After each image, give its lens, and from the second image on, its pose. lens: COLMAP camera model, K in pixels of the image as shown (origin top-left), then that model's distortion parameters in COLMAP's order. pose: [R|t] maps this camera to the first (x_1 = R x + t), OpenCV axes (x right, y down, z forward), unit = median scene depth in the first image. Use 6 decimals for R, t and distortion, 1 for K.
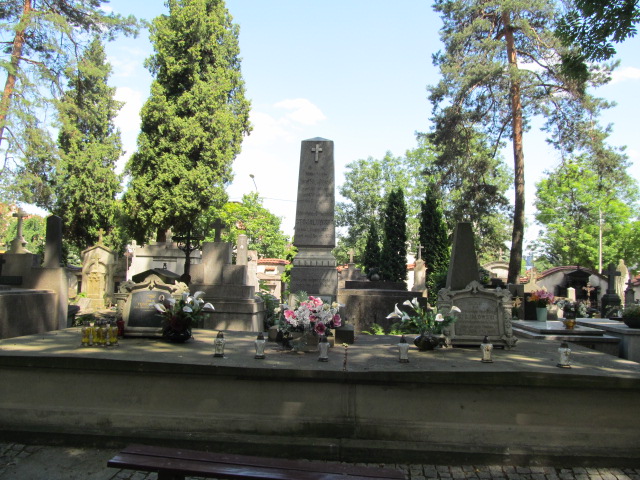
lens RADIAL K [[532.4, 0, 320.3], [0, 532.4, 239.9], [0, 0, 1]] dist [-0.051525, 0.027806]
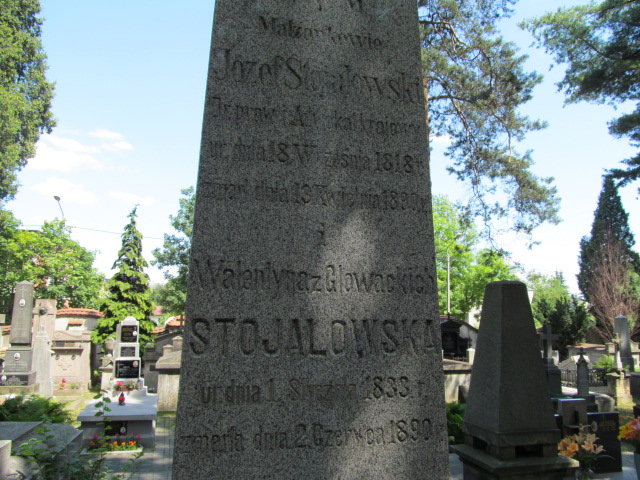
lens RADIAL K [[532.4, 0, 319.0], [0, 532.4, 240.1], [0, 0, 1]] dist [-0.051525, 0.027806]
pose [[0.946359, 0.034259, 0.321295, -0.018023], [-0.012015, 0.997407, -0.070963, -0.014615], [-0.322893, 0.063296, 0.944317, 0.257058]]
